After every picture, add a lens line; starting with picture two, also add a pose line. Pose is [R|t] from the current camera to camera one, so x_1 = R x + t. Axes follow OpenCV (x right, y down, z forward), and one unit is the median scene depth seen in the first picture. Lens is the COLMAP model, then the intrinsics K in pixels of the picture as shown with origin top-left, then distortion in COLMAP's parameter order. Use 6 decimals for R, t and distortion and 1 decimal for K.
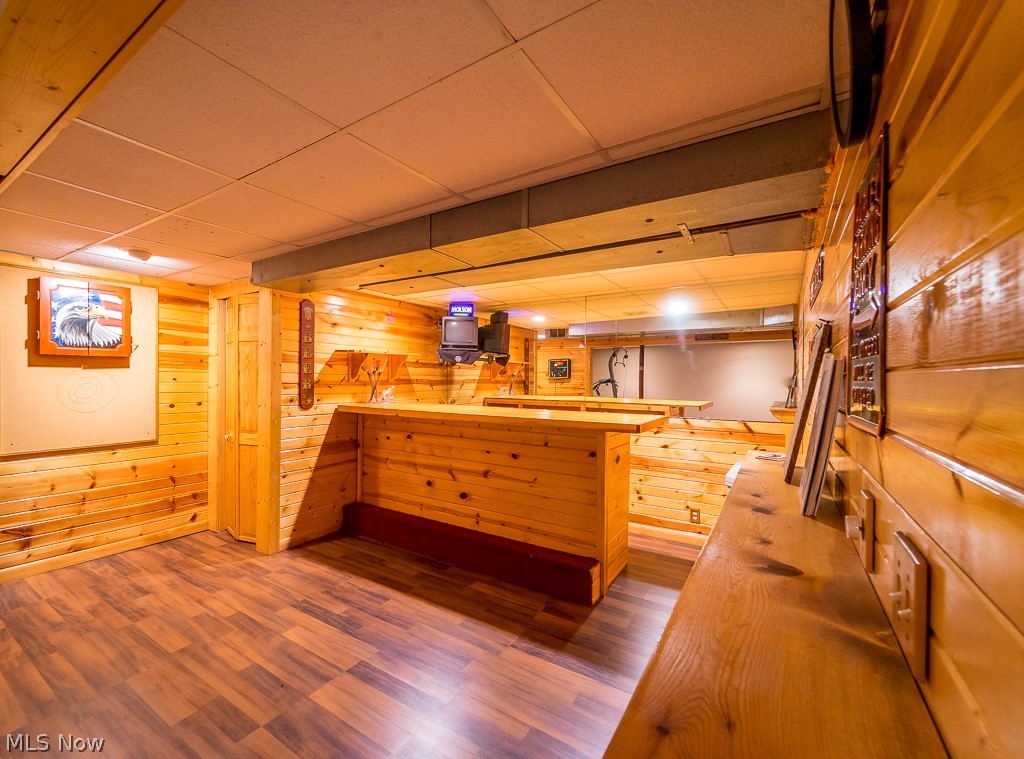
lens RADIAL K [[451.8, 0, 452.0], [0, 451.8, 385.1], [0, 0, 1]] dist [-0.003957, -0.000167]
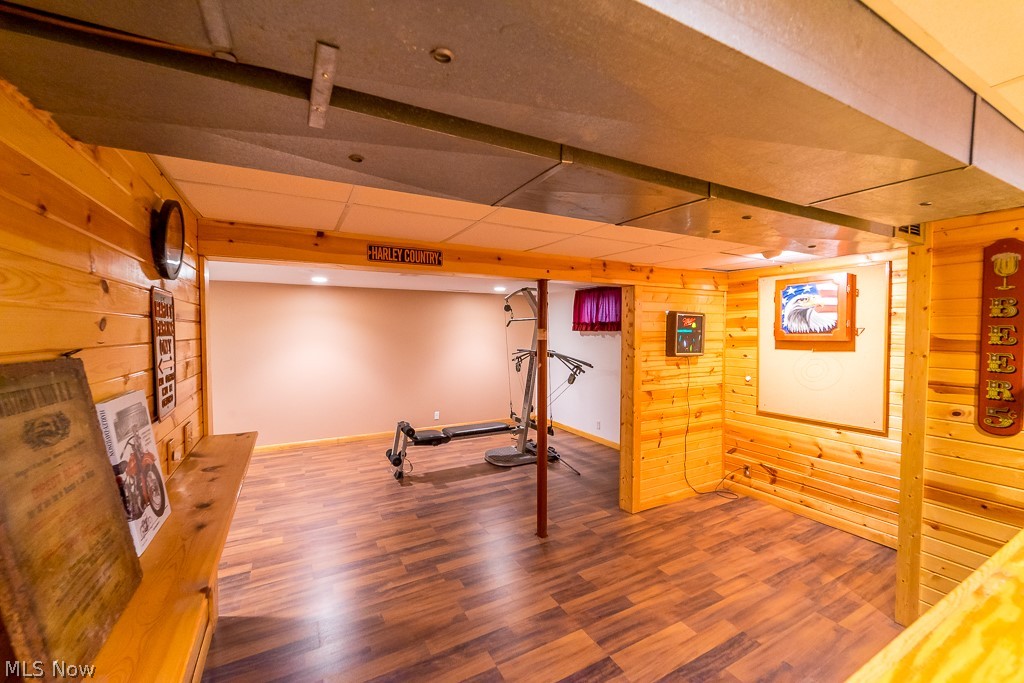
lens RADIAL K [[406.5, 0, 510.7], [0, 406.5, 344.8], [0, 0, 1]] dist [-0.001615, 0.000431]
pose [[-0.436705, 0.023137, -0.899307, 0.444089], [-0.012002, 0.999430, 0.031541, -0.076073], [0.899525, 0.024567, -0.436179, 0.754675]]
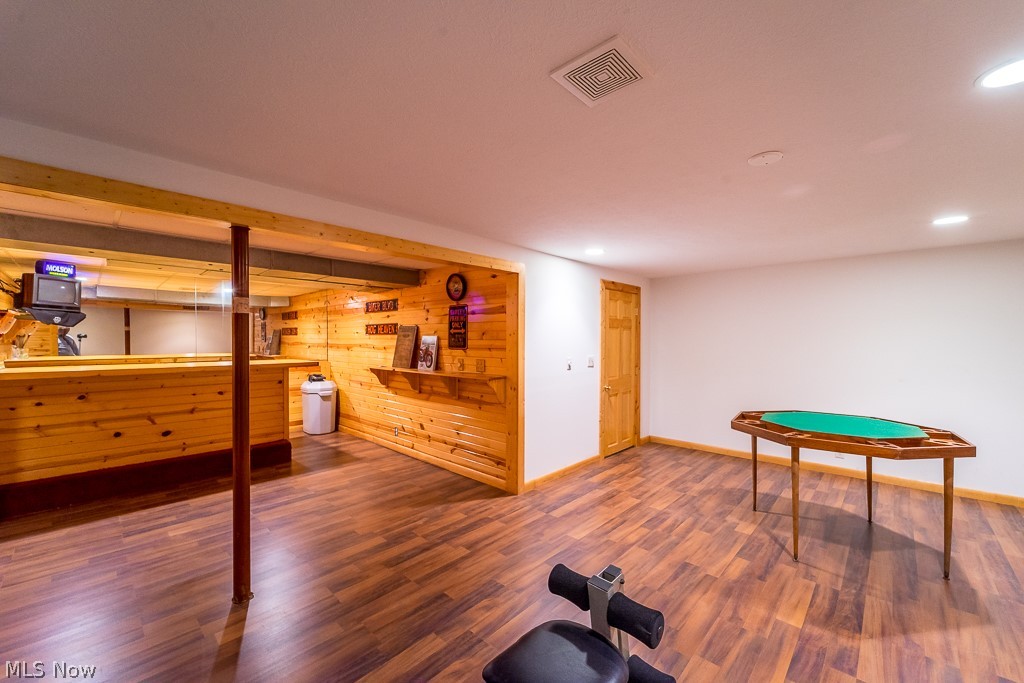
lens RADIAL K [[406.5, 0, 512.6], [0, 406.5, 340.5], [0, 0, 1]] dist [-0.001615, 0.000431]
pose [[0.126292, -0.010854, 0.991934, -1.032999], [0.010996, 0.999894, 0.009541, -0.015632], [-0.991932, 0.009702, 0.126398, -0.109190]]
